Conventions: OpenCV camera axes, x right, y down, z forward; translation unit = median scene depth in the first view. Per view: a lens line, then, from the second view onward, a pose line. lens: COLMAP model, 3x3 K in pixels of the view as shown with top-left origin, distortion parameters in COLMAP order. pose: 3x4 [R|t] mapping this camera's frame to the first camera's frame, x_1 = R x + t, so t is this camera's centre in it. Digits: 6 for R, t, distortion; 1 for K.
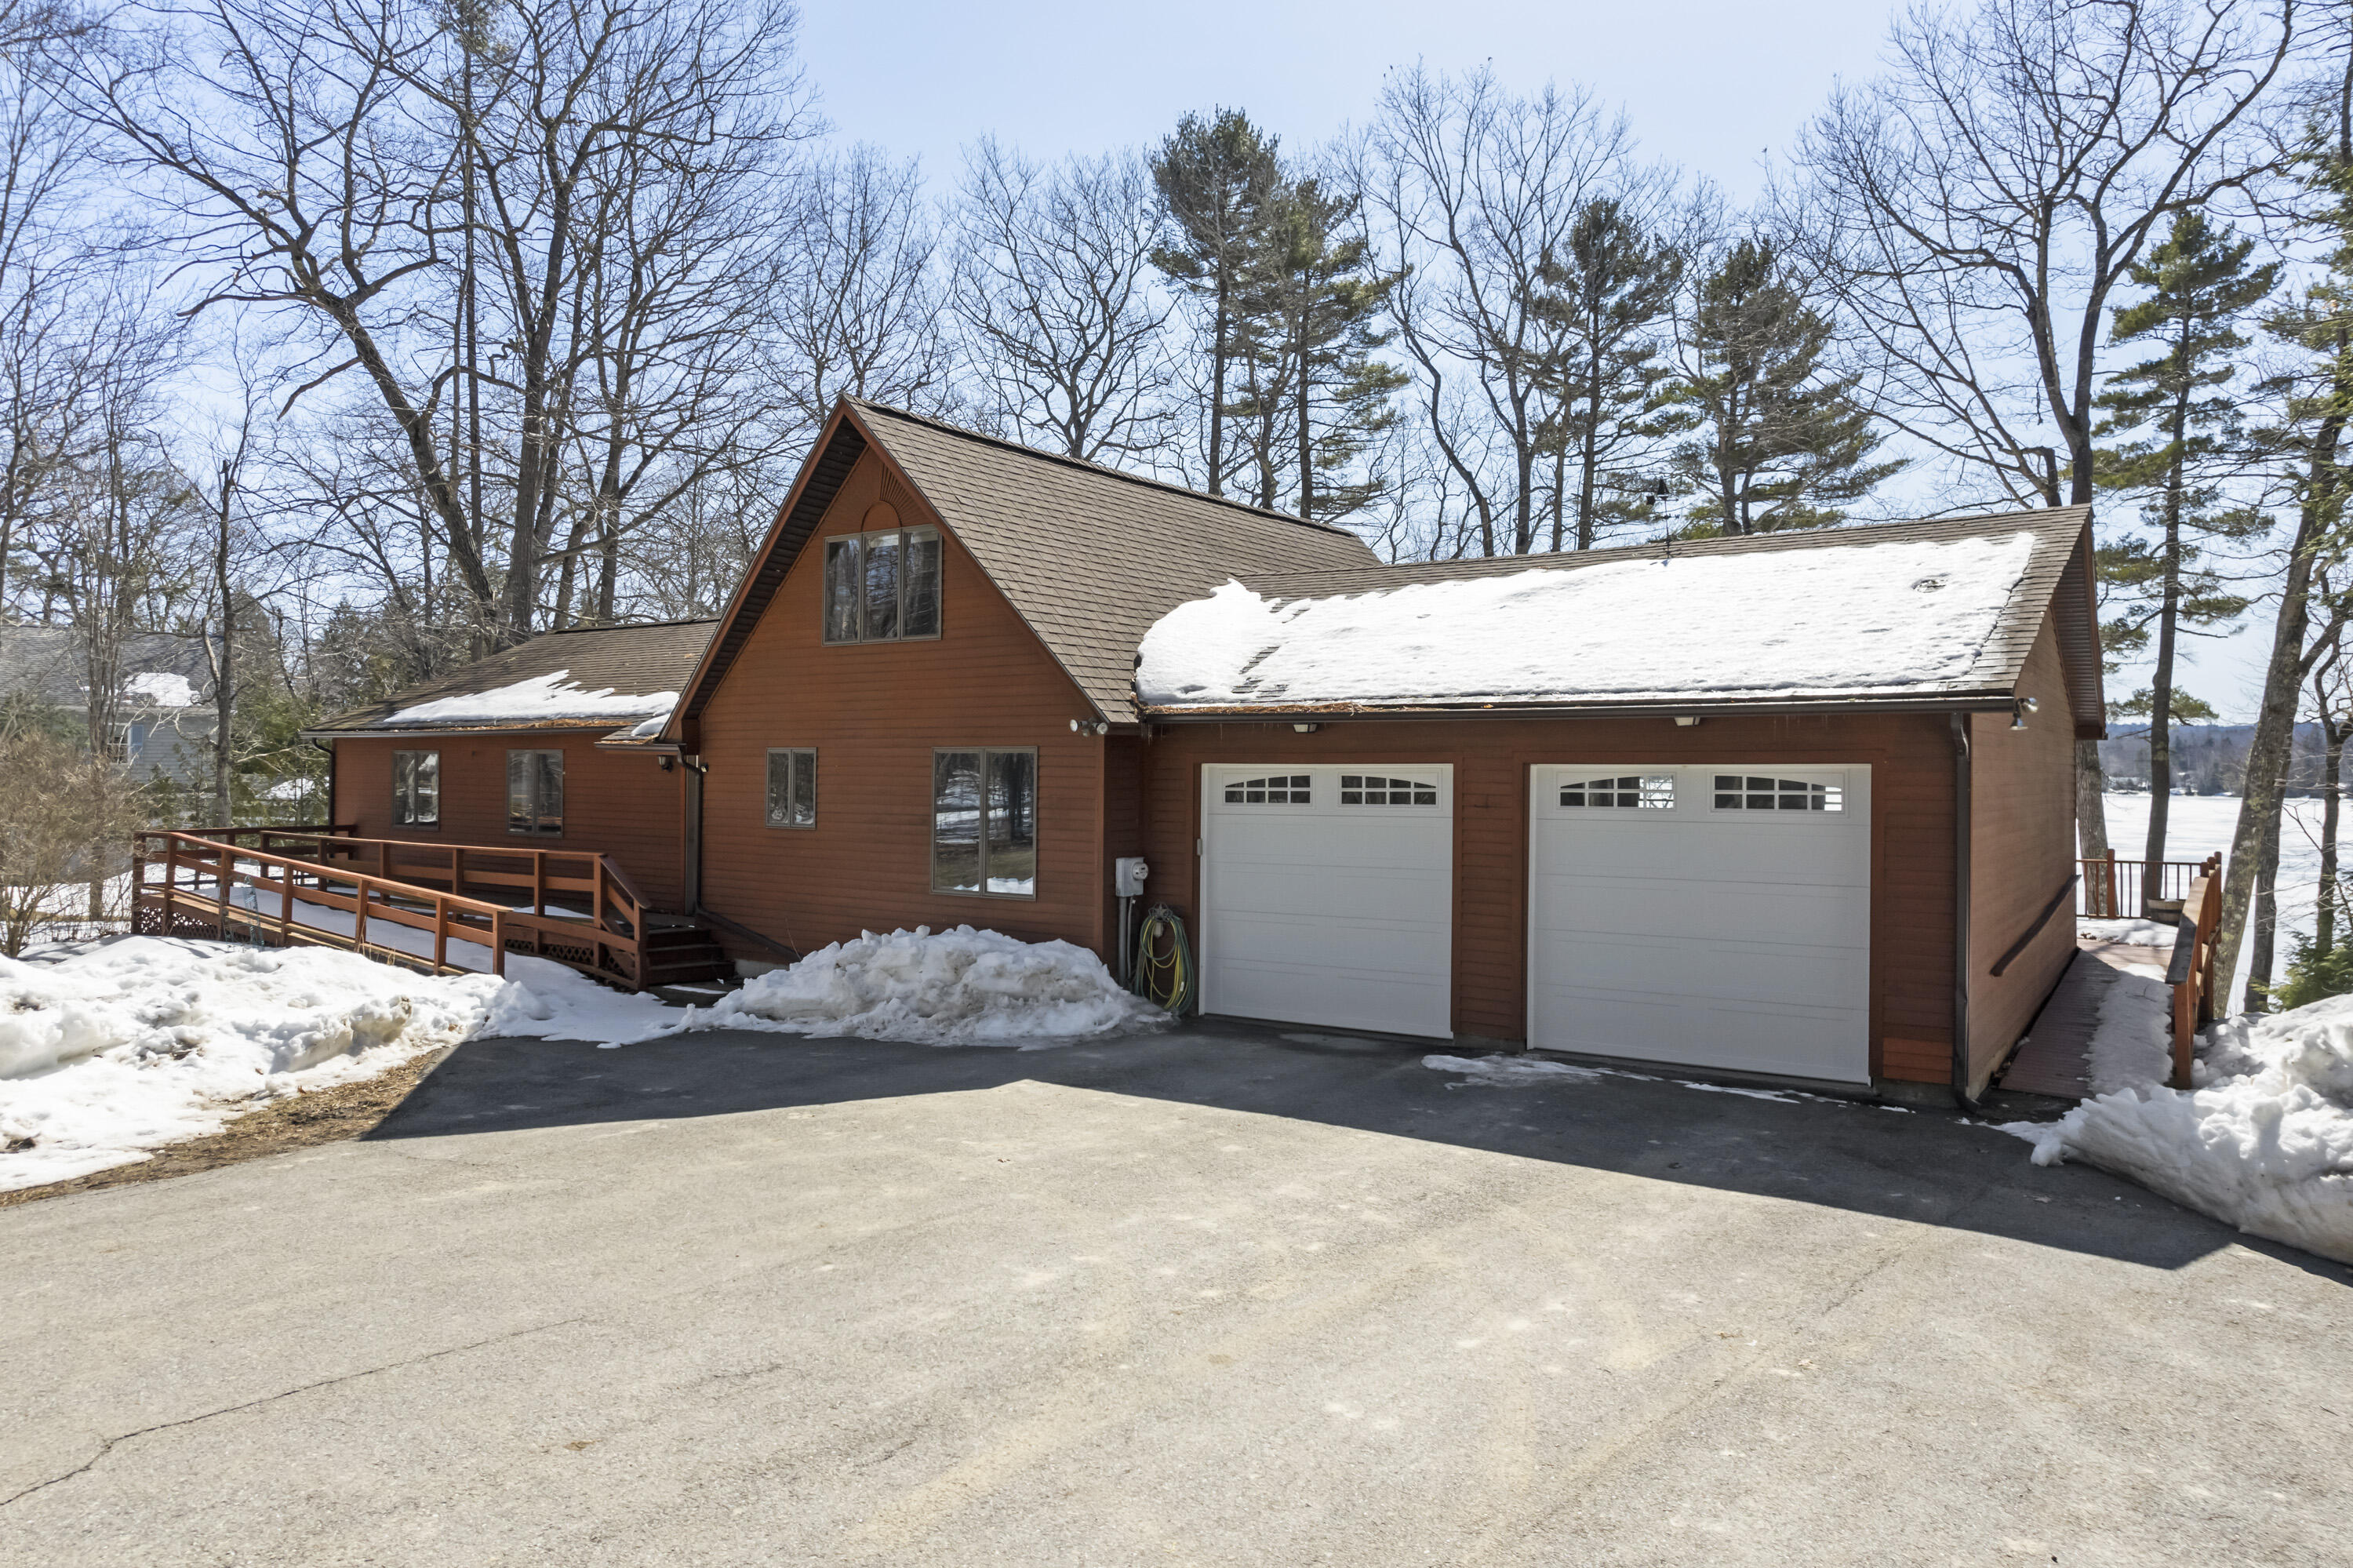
lens RADIAL K [[1460.0, 0, 1176.5], [0, 1460.0, 784.0], [0, 0, 1]] dist [0.002342, 0.001094]
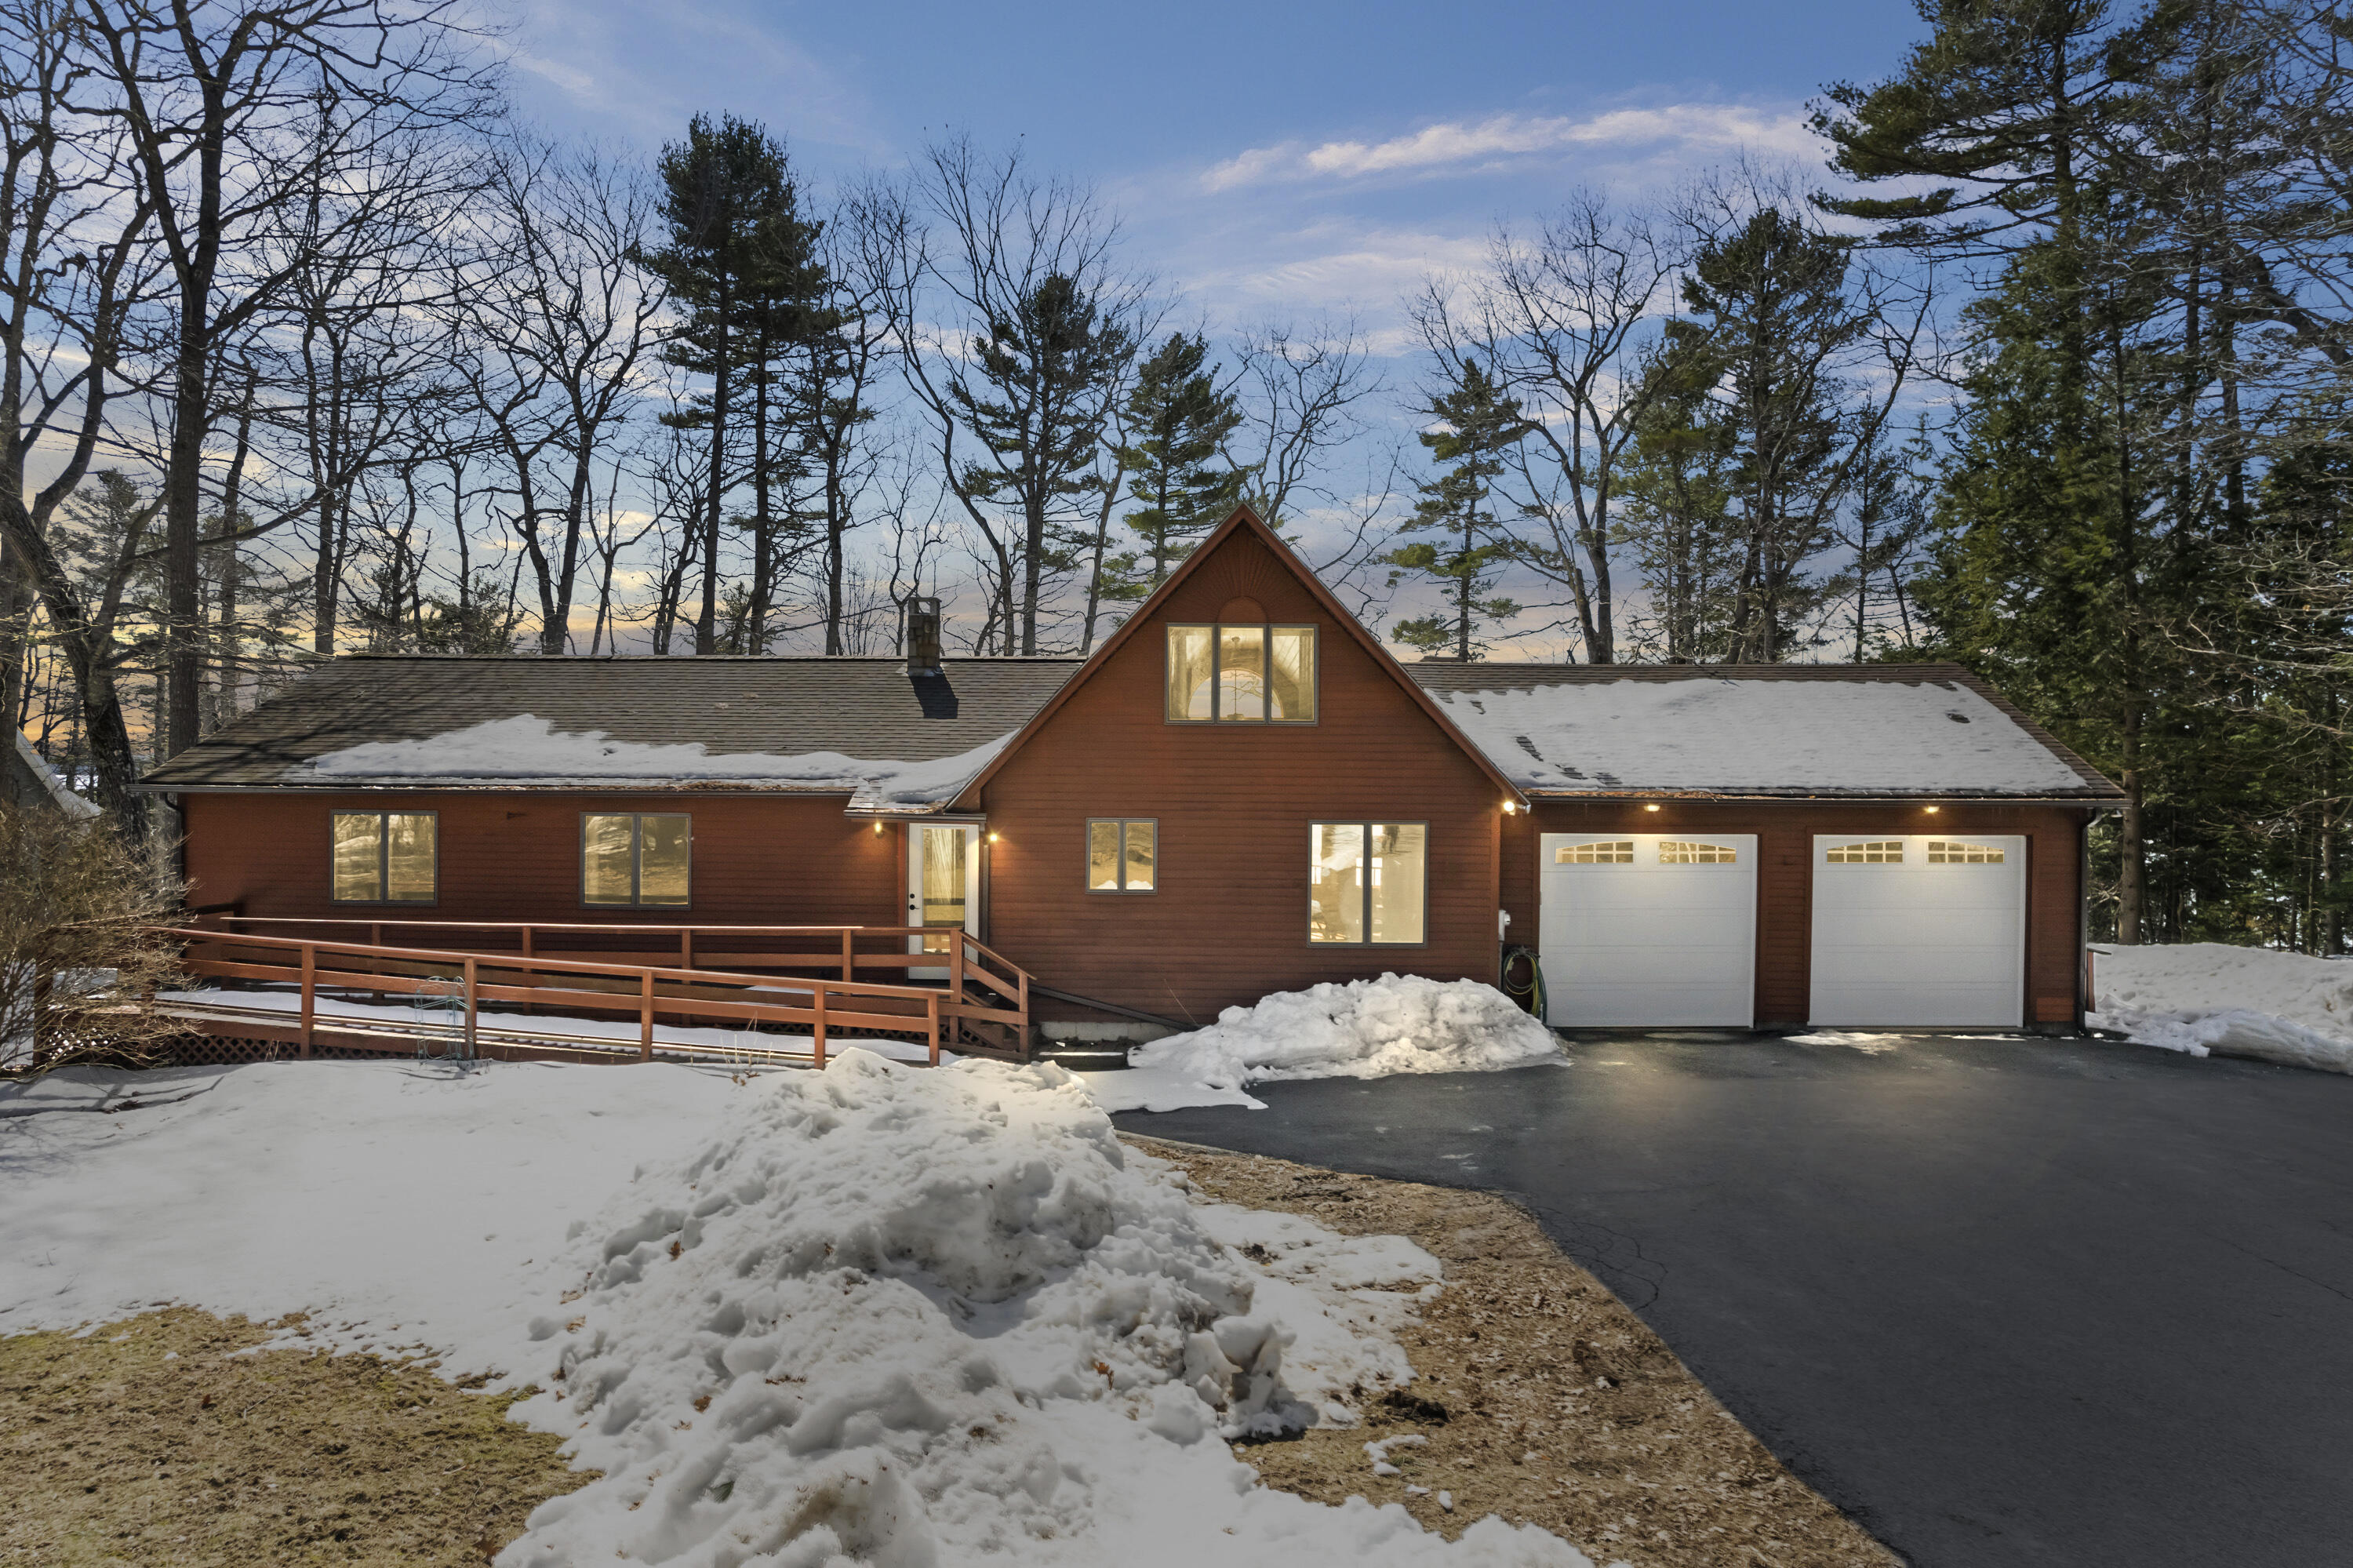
lens RADIAL K [[1474.5, 0, 1176.5], [0, 1474.5, 784.0], [0, 0, 1]] dist [-0.011047, 0.001432]
pose [[0.839493, -0.004821, 0.543349, -0.553720], [0.006750, 0.999976, -0.001556, -0.033565], [-0.543328, 0.004974, 0.839506, 0.047103]]
